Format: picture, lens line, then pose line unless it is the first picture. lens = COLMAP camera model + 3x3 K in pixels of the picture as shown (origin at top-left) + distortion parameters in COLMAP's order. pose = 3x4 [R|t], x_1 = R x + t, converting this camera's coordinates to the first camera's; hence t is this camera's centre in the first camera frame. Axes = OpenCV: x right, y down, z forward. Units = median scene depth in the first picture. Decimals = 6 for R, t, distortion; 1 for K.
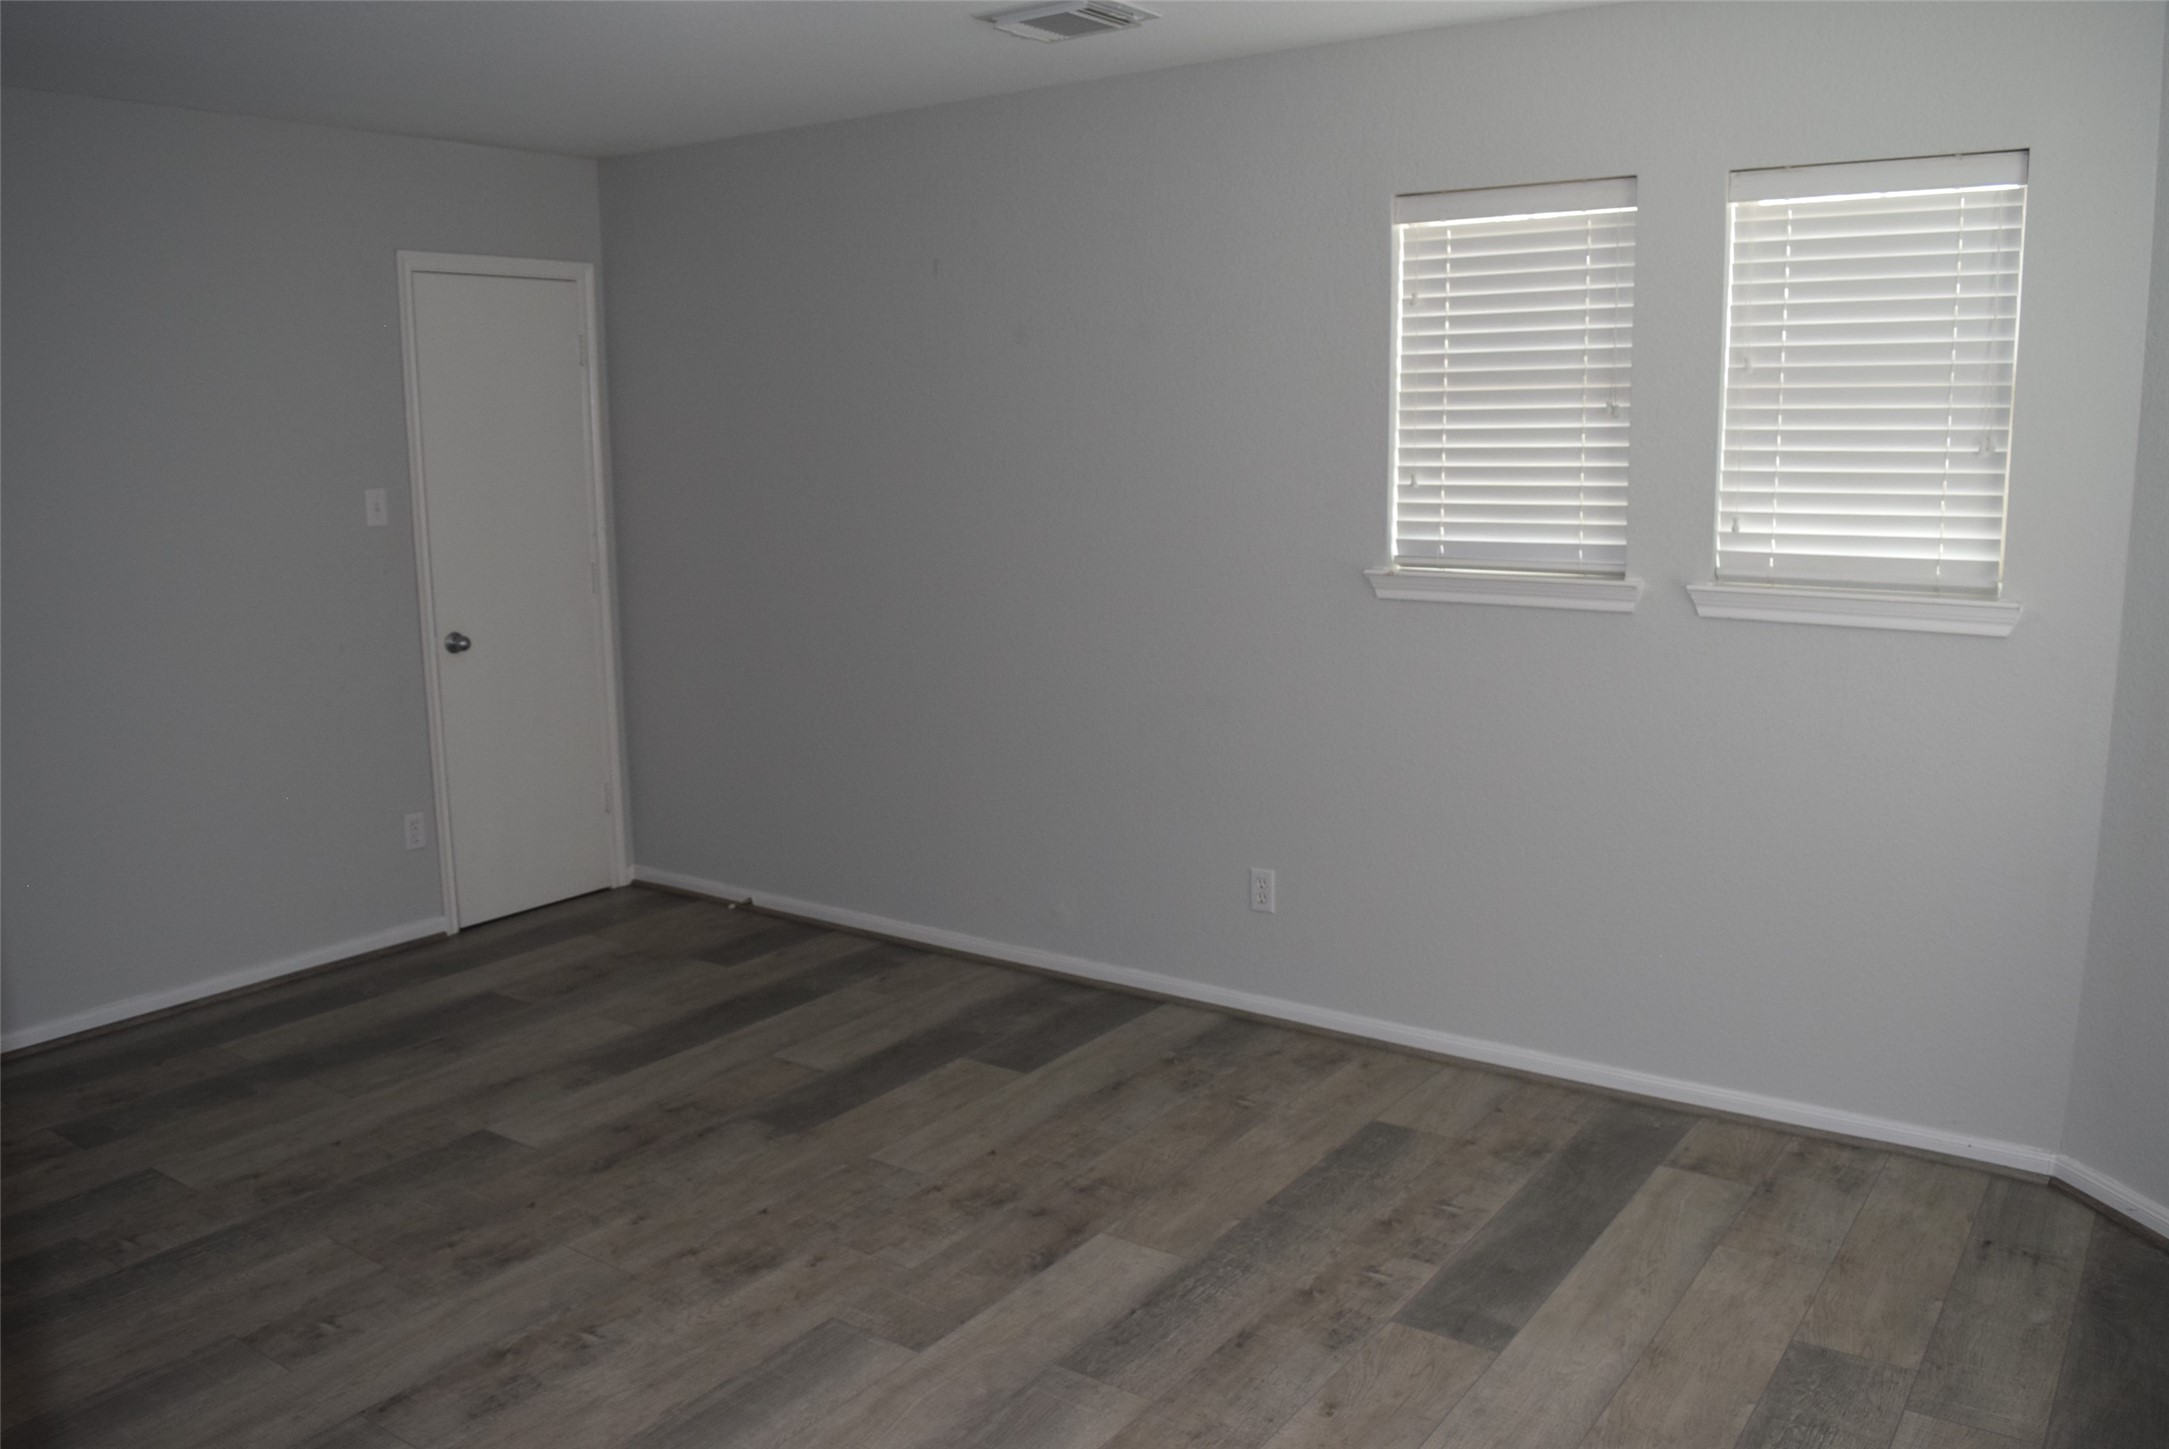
lens RADIAL K [[1708.1, 0, 1089.0], [0, 1708.1, 729.7], [0, 0, 1]] dist [-0.096523, 0.024542]
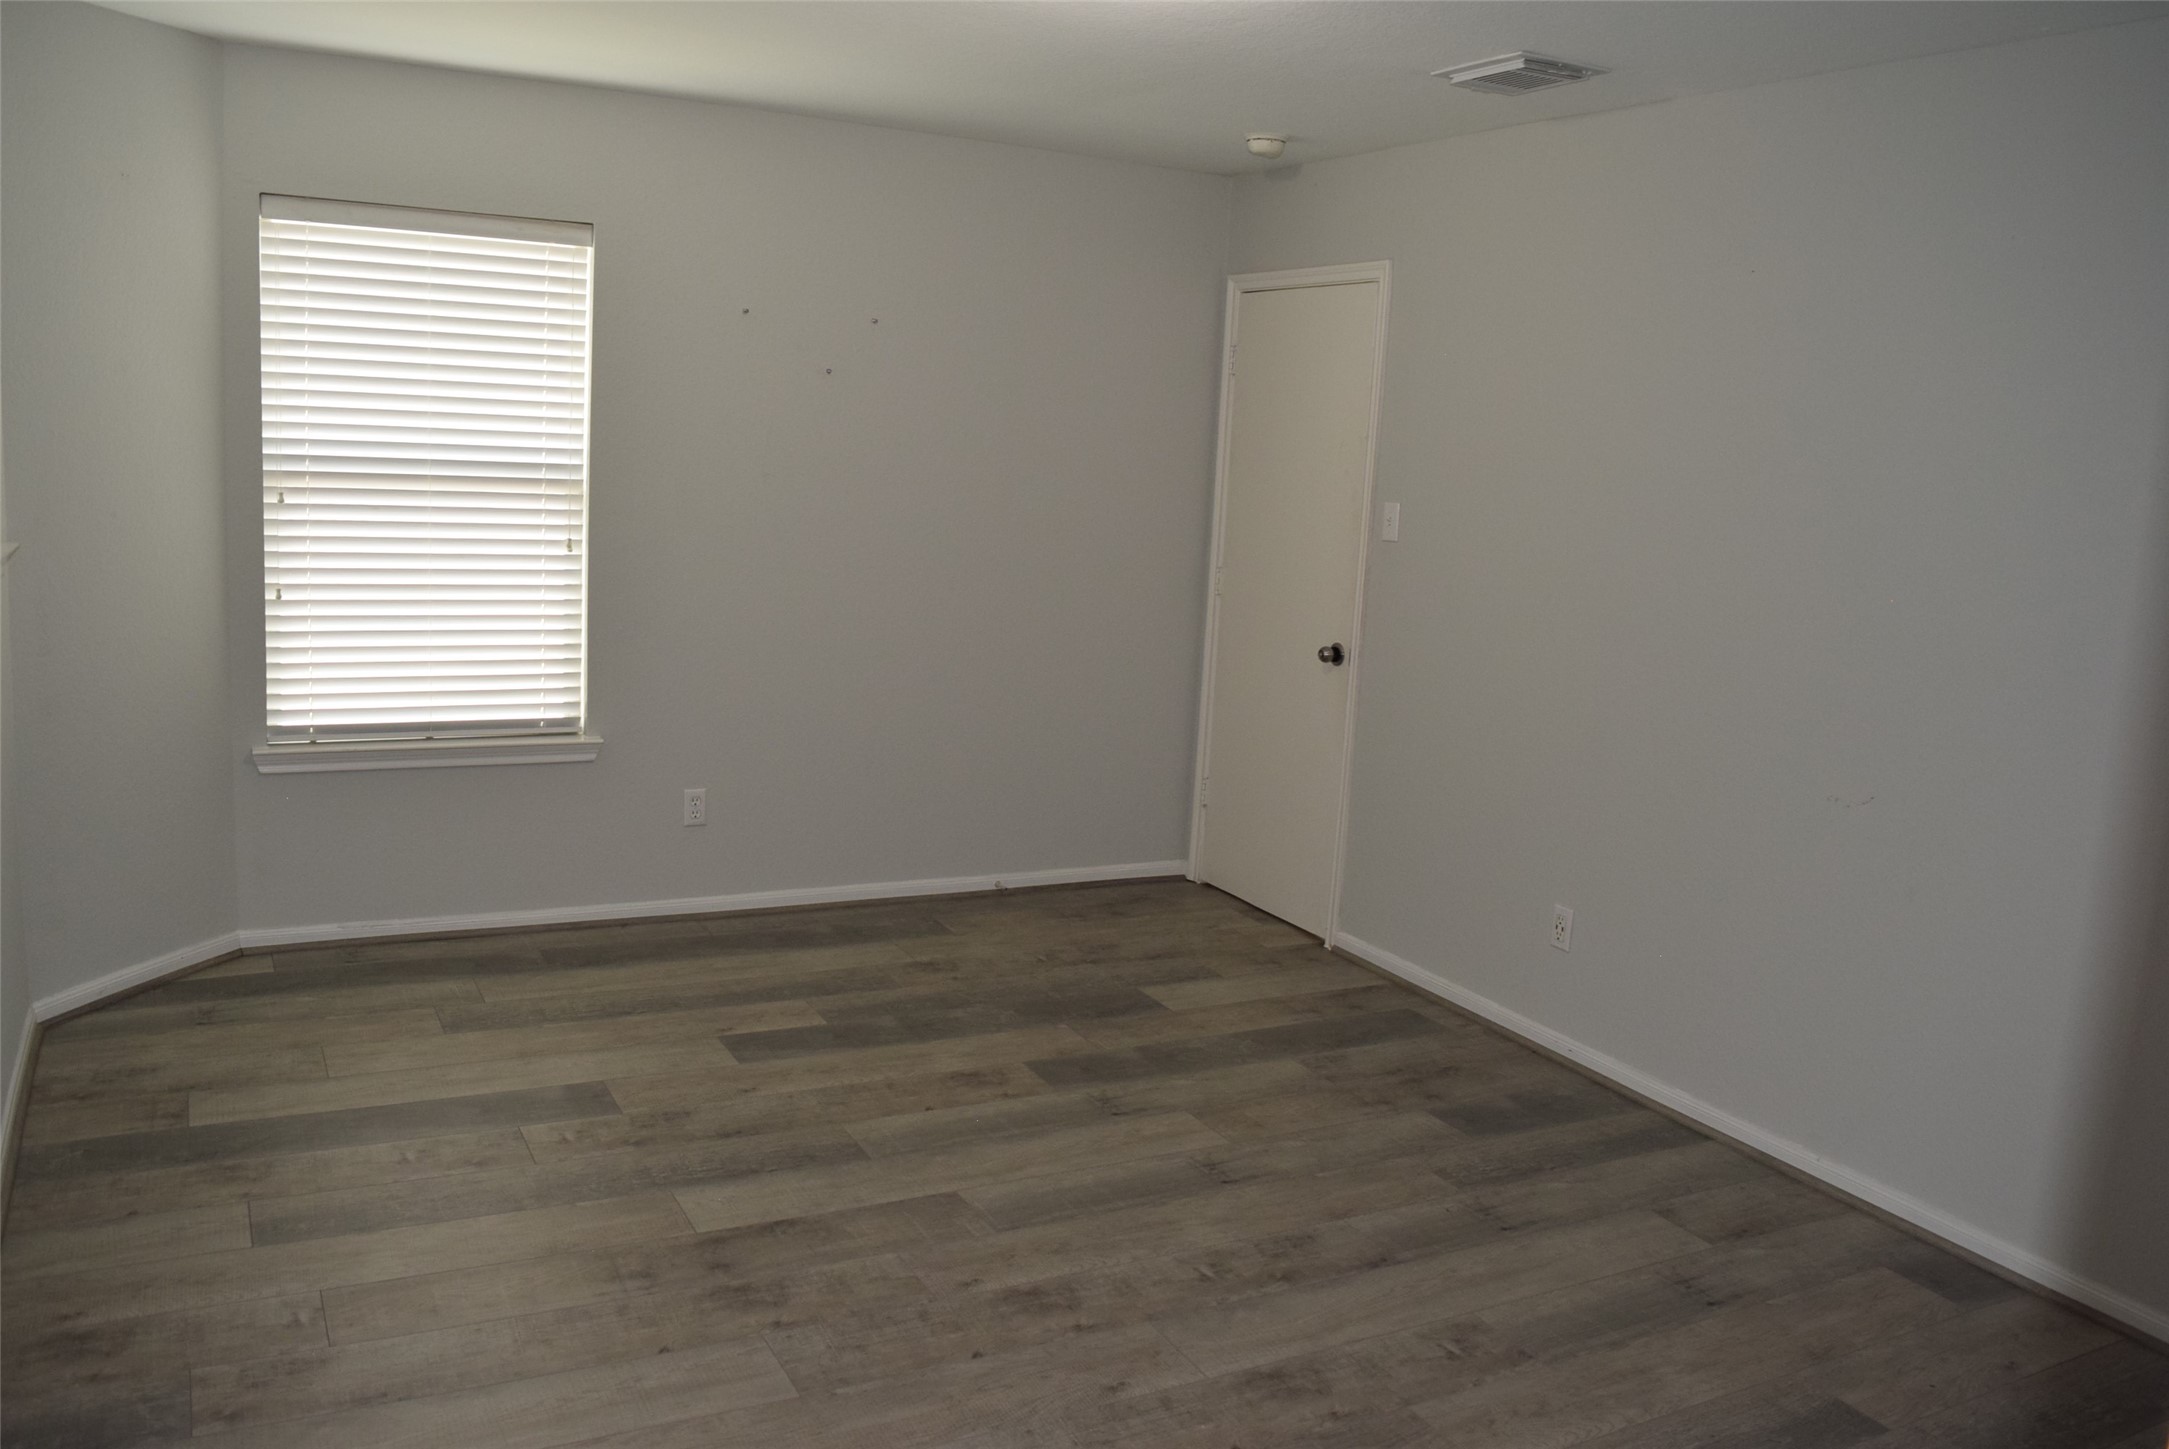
lens RADIAL K [[1708.1, 0, 1089.0], [0, 1708.1, 729.7], [0, 0, 1]] dist [-0.096523, 0.024542]
pose [[-0.892341, -0.114423, 0.436617, -0.636690], [0.033055, 0.948169, 0.316042, -0.305193], [-0.450149, 0.296449, -0.842308, 1.764133]]
